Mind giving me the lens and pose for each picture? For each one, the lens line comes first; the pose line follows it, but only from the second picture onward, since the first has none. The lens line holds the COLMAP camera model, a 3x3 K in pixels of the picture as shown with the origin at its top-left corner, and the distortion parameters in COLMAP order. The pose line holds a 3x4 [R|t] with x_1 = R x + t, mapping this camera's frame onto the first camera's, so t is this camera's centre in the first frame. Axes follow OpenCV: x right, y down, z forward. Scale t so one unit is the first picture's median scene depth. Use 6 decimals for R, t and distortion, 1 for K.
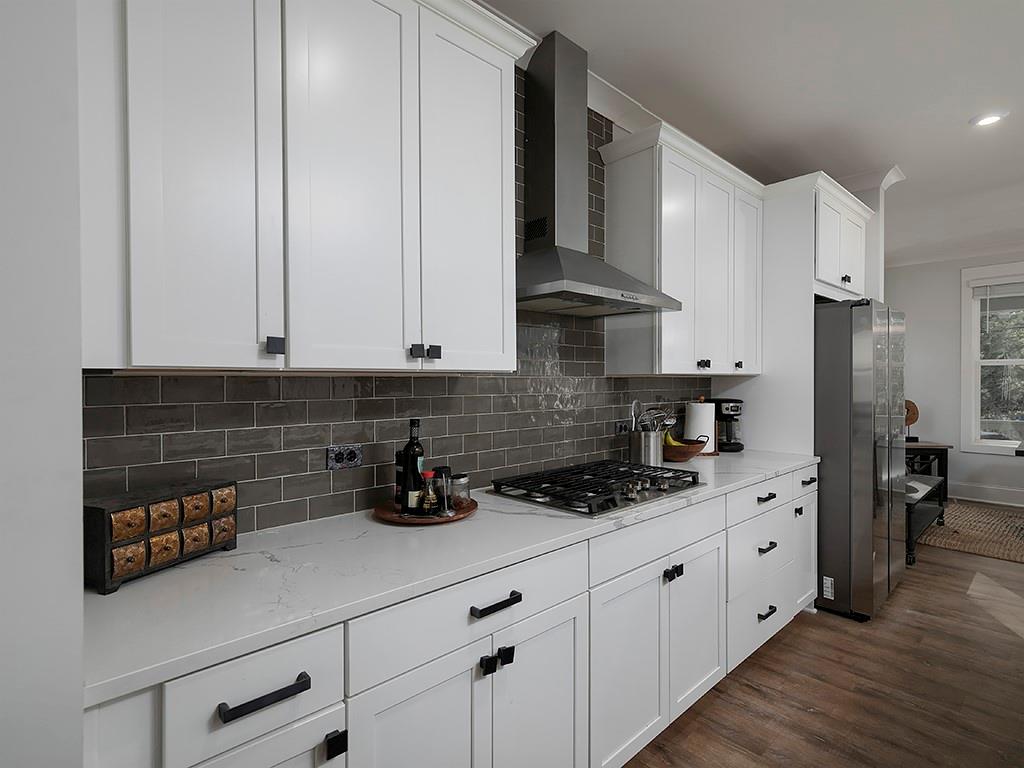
lens RADIAL K [[483.5, 0, 517.1], [0, 483.5, 386.2], [0, 0, 1]] dist [0.006097, 0.000092]
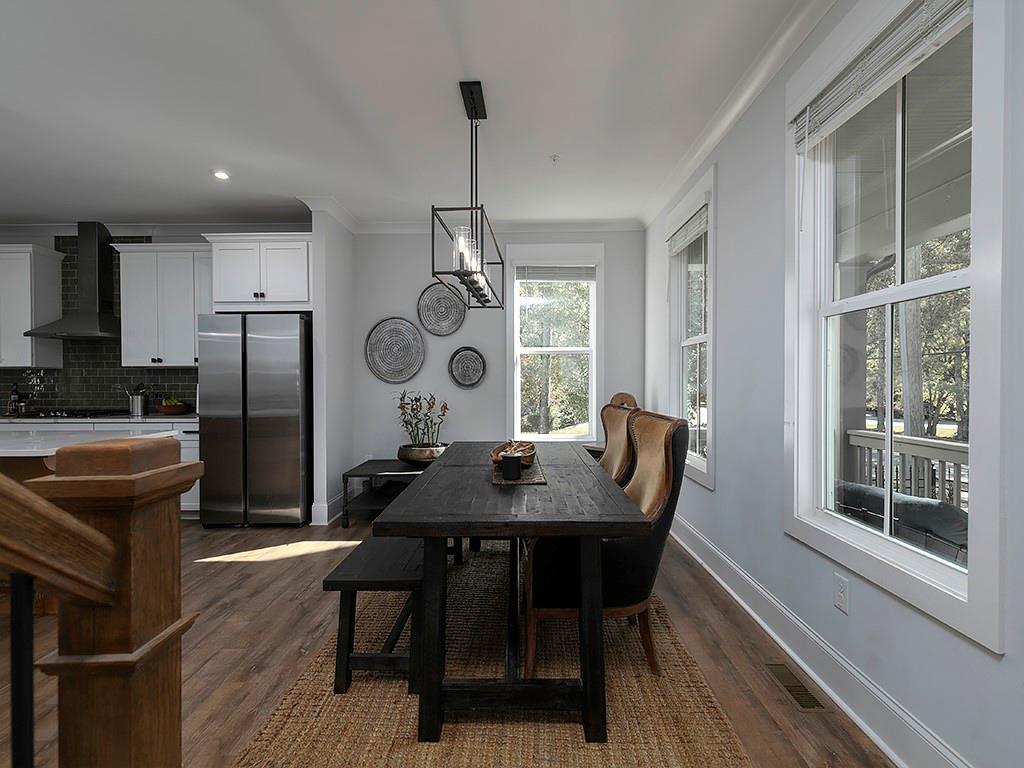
lens RADIAL K [[480.8, 0, 517.5], [0, 480.8, 386.0], [0, 0, 1]] dist [0.005944, 0.000580]
pose [[0.744577, 0.009857, -0.667463, 4.046904], [-0.008128, 0.999951, 0.005701, 0.043166], [0.667487, 0.001180, 0.744621, 0.843048]]
